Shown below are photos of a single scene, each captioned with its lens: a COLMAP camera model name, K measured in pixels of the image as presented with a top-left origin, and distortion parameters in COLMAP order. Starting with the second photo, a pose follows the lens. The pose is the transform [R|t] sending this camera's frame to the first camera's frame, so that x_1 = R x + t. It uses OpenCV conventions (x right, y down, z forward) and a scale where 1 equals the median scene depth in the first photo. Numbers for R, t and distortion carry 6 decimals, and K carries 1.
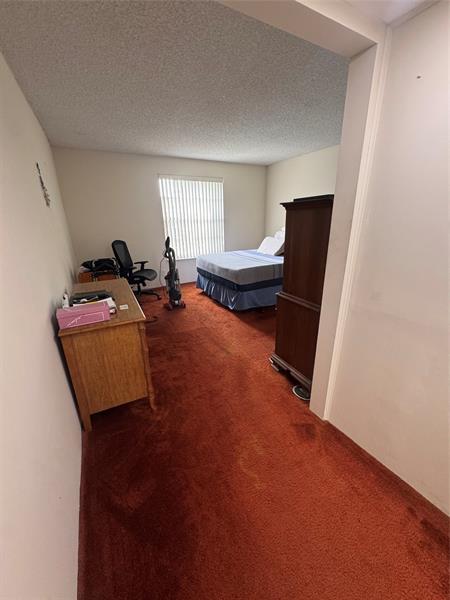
lens RADIAL K [[239.2, 0, 225.5], [0, 239.2, 299.1], [0, 0, 1]] dist [-0.002199, 0.000214]
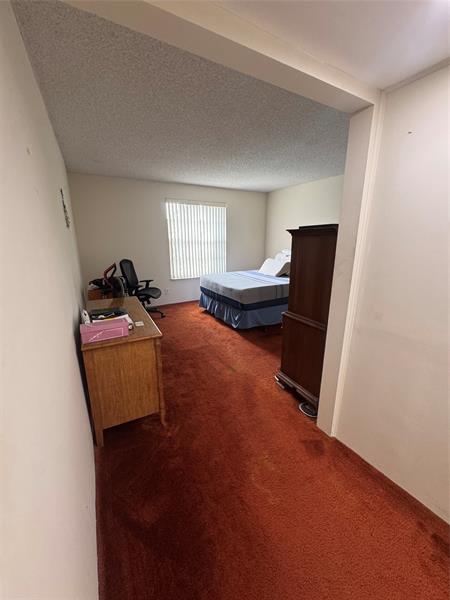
lens RADIAL K [[239.2, 0, 225.5], [0, 239.2, 299.1], [0, 0, 1]] dist [-0.002199, 0.000214]
pose [[0.999774, 0.015101, 0.014935, -0.063910], [-0.013874, 0.996771, -0.079089, 0.003573], [-0.016081, 0.078864, 0.996756, -0.059934]]
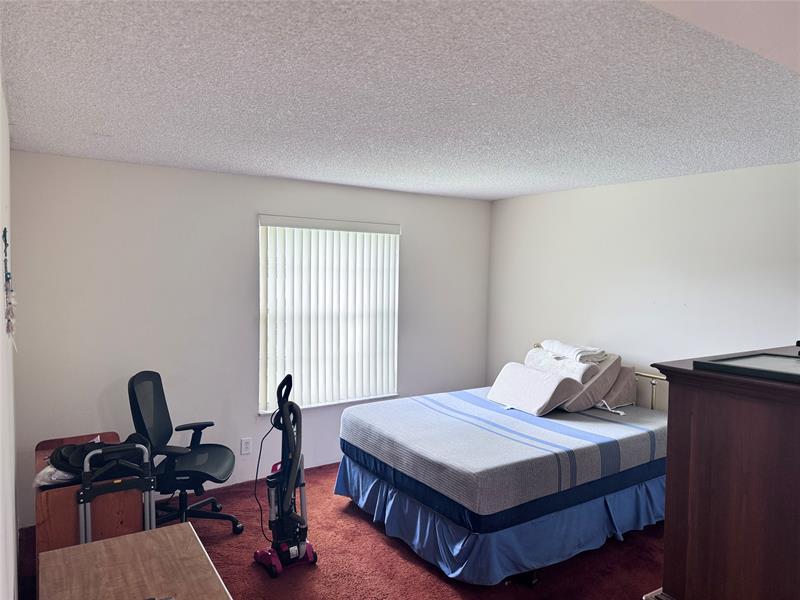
lens RADIAL K [[560.0, 0, 400.0], [0, 560.0, 300.0], [0, 0, 1]] dist [0.112055, -0.149558]
pose [[0.994965, 0.032250, 0.094897, -0.290523], [-0.005582, 0.963178, -0.268805, -0.255276], [-0.100072, 0.266922, 0.958508, 0.111739]]
